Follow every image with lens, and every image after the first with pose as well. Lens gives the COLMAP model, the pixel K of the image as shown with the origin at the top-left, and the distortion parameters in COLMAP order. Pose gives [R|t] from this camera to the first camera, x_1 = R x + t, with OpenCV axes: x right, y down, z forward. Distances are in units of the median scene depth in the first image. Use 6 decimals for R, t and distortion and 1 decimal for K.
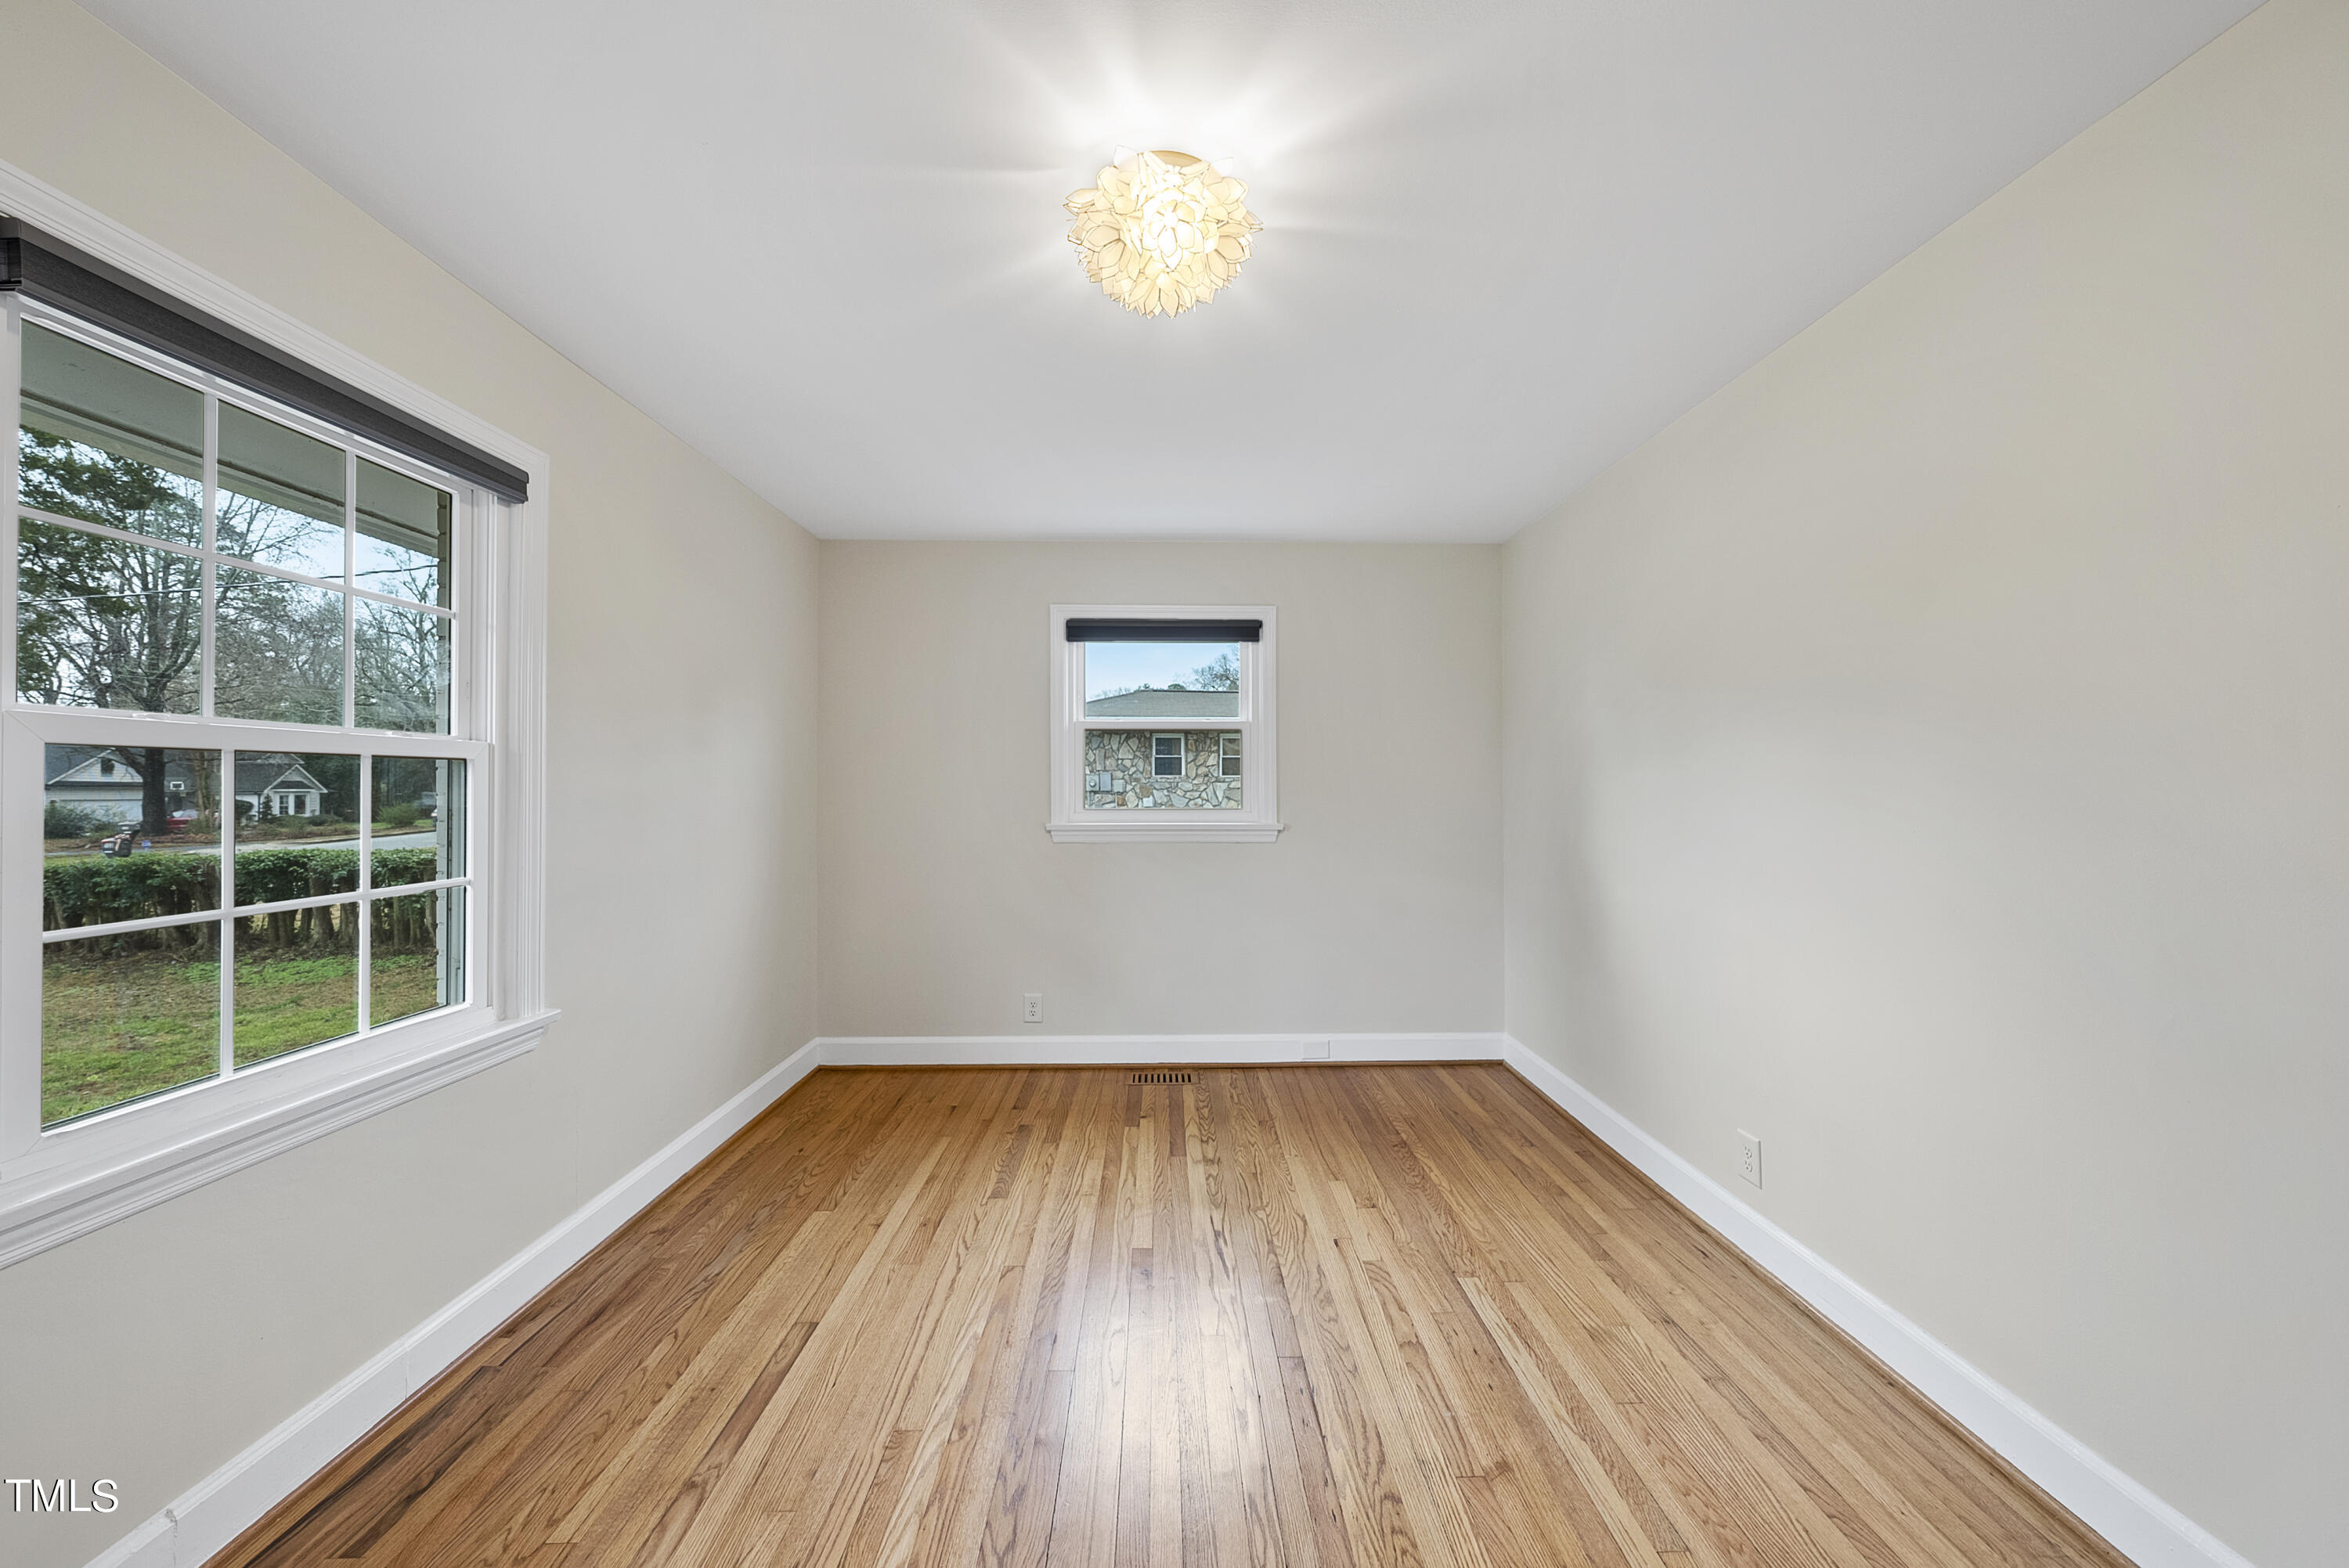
lens RADIAL K [[817.8, 0, 1174.5], [0, 817.8, 784.0], [0, 0, 1]] dist [0.000068, -0.000393]
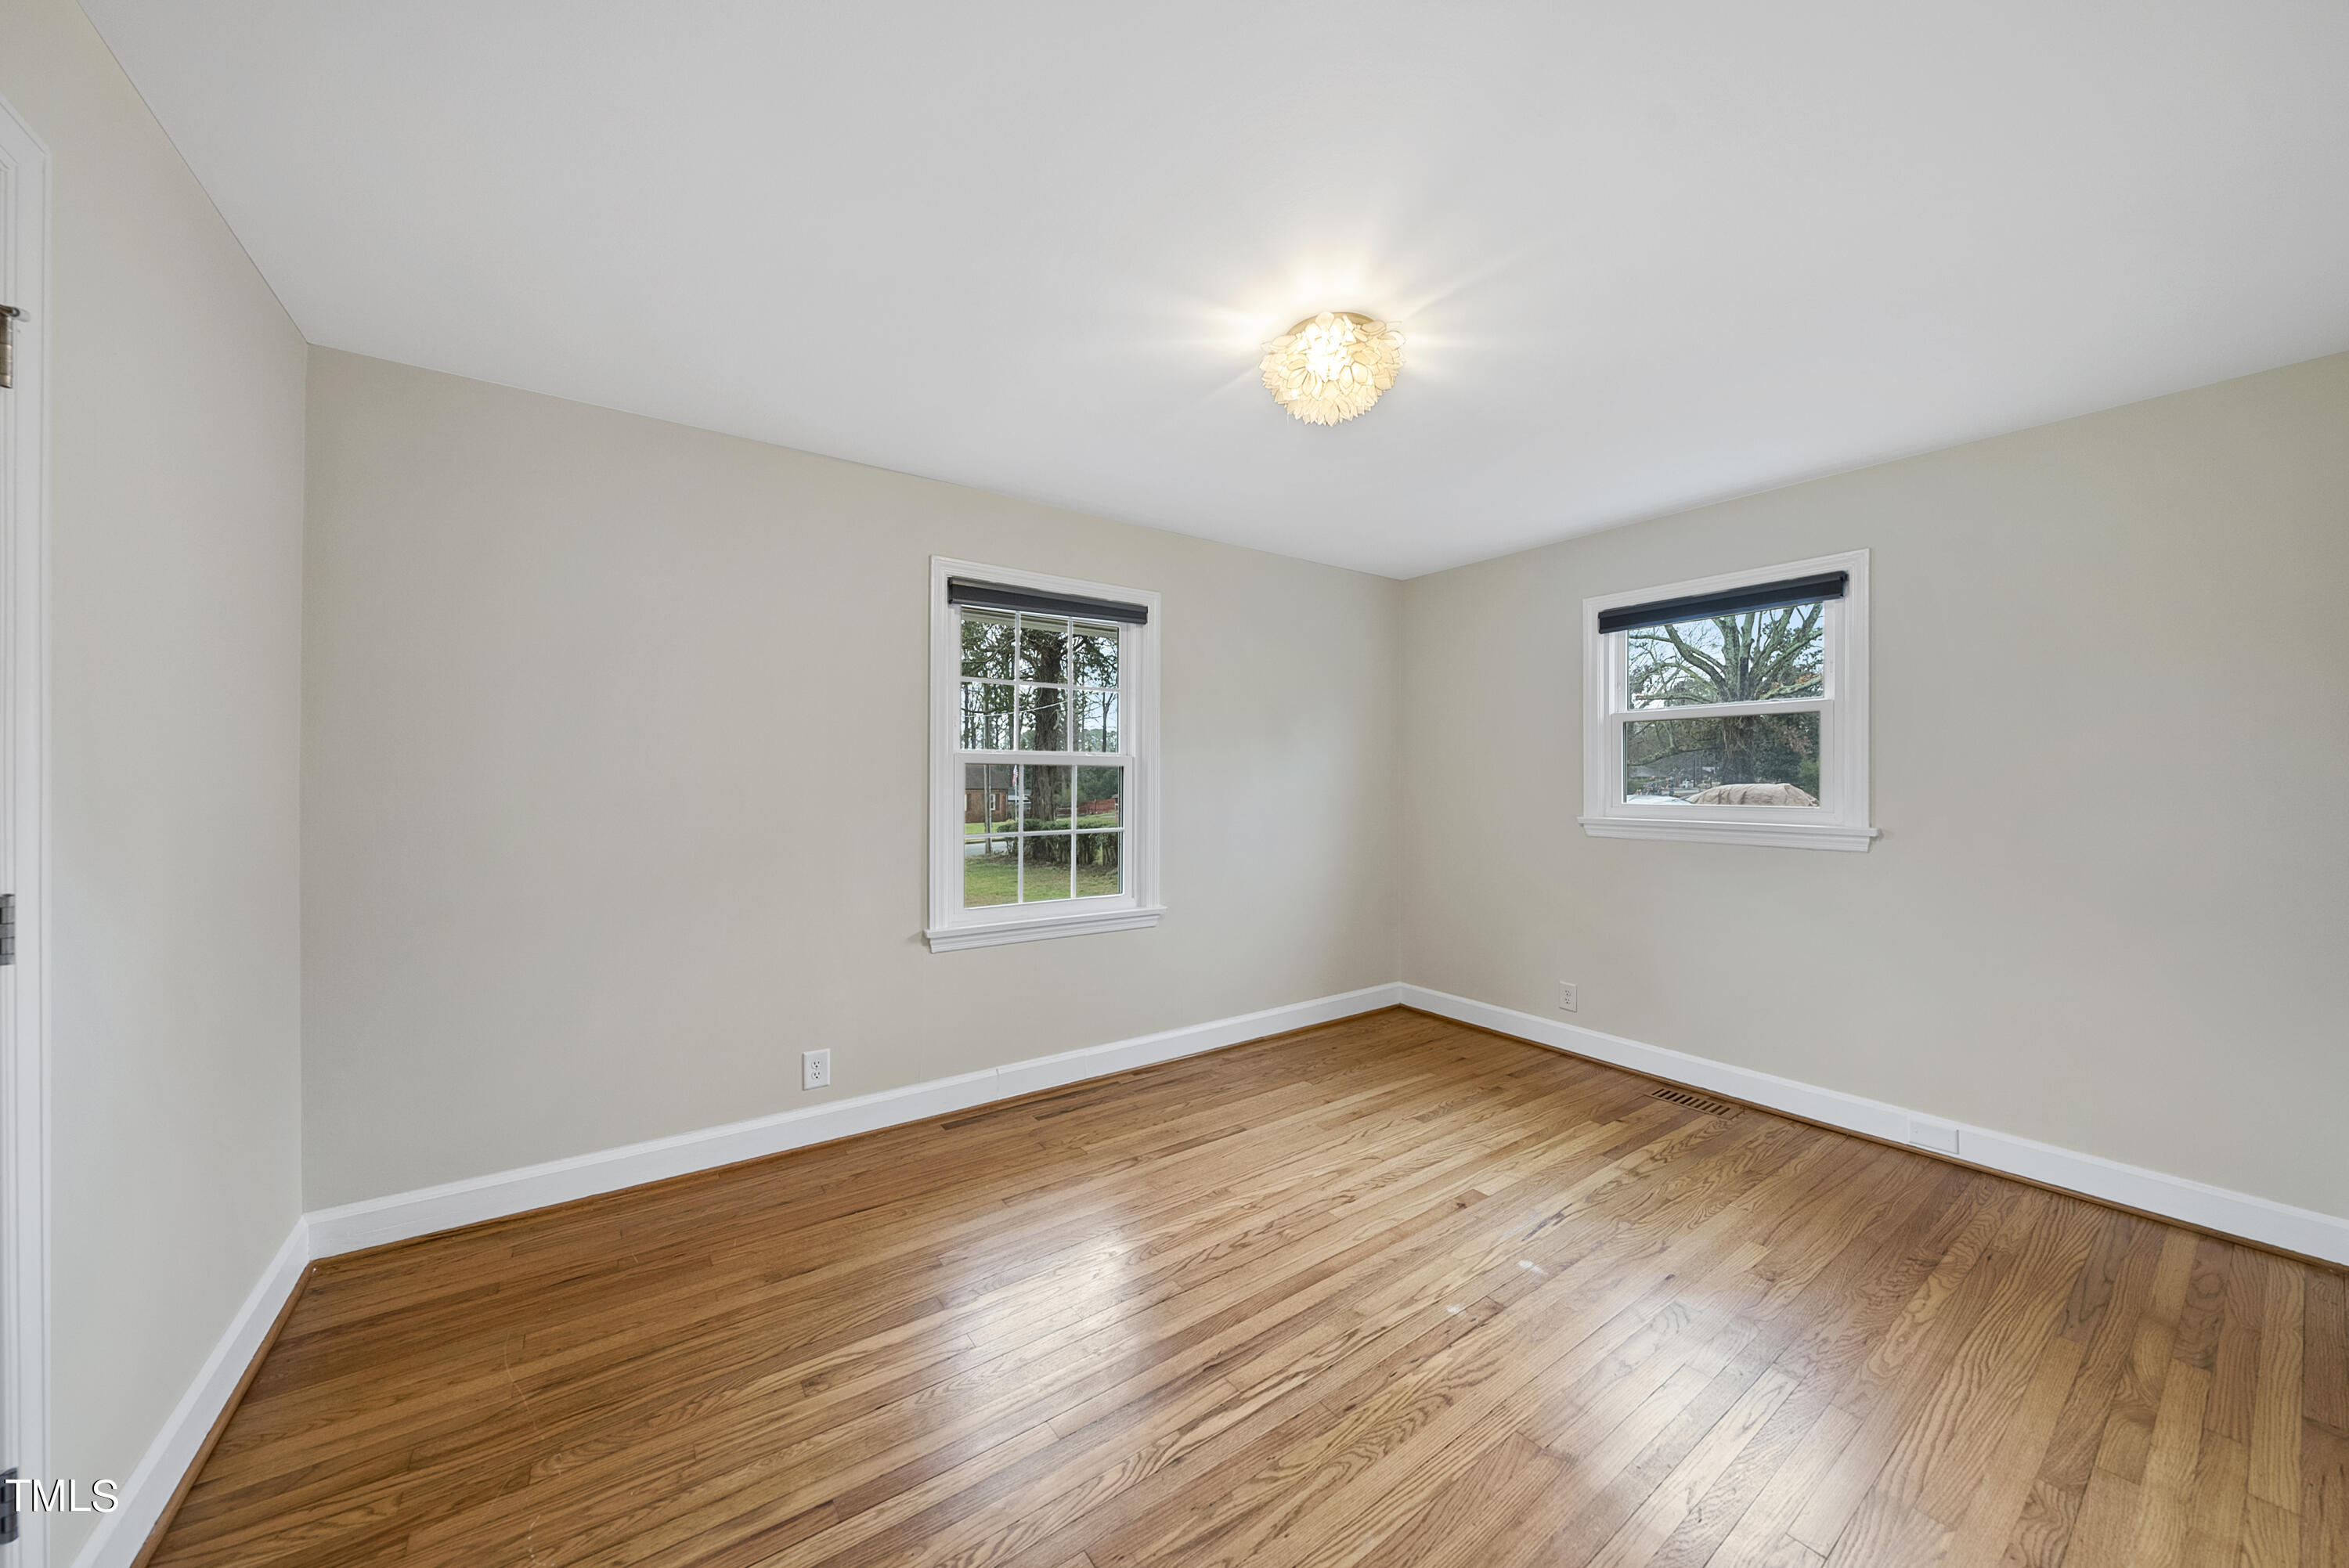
lens RADIAL K [[817.8, 0, 1174.5], [0, 817.8, 784.0], [0, 0, 1]] dist [0.000068, -0.000393]
pose [[0.561962, 0.005202, -0.827147, 0.552483], [0.001517, 0.999972, 0.007320, -0.000678], [0.827162, -0.005368, 0.561939, 0.022758]]
